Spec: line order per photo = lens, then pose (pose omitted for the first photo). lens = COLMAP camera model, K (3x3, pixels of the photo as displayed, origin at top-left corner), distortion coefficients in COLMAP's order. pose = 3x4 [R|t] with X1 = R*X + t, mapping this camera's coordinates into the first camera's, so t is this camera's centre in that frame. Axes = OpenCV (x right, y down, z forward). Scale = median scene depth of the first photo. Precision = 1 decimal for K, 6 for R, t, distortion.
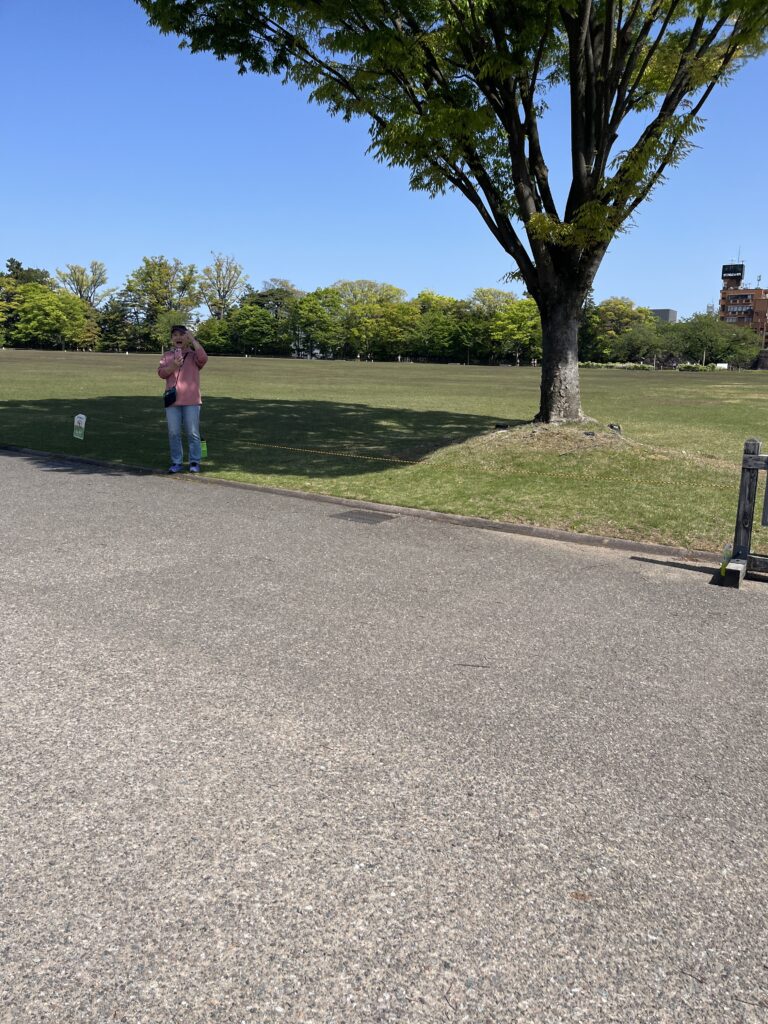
lens RADIAL K [[783.1, 0, 389.7], [0, 783.1, 505.8], [0, 0, 1]] dist [0.068302, -0.000985]
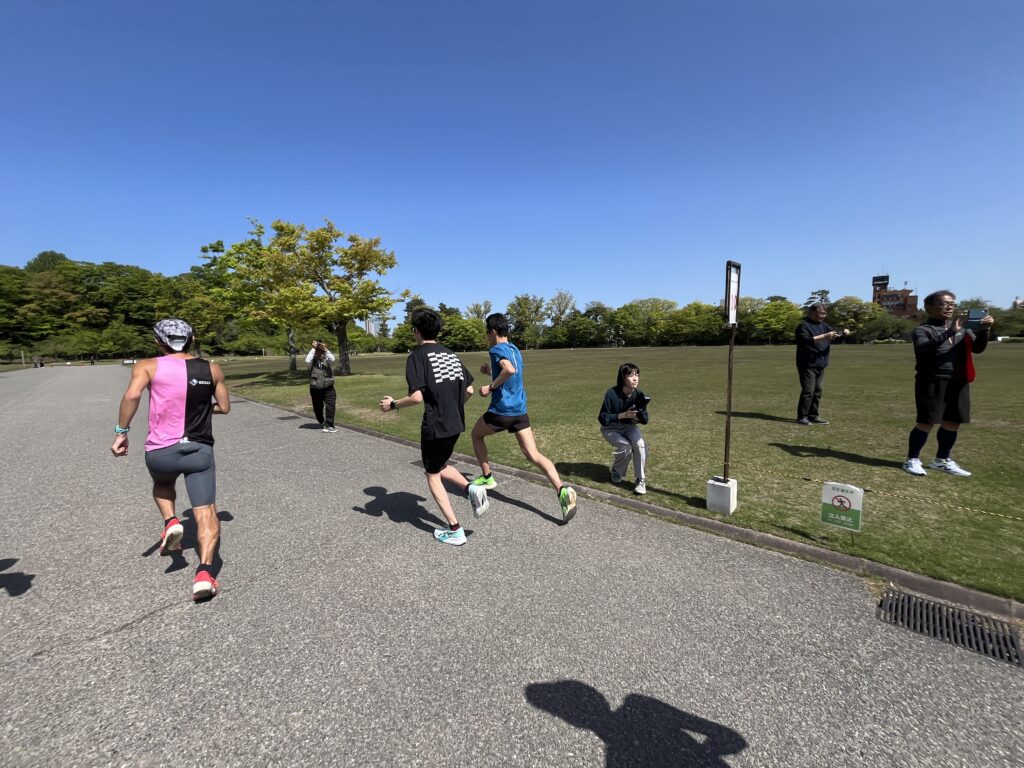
lens RADIAL K [[413.7, 0, 517.2], [0, 413.7, 387.6], [0, 0, 1]] dist [-0.001386, -0.000903]
pose [[0.984676, -0.031775, -0.171476, -0.156705], [0.016227, 0.995689, -0.091321, -0.027829], [0.173639, 0.087139, 0.980947, 0.123765]]
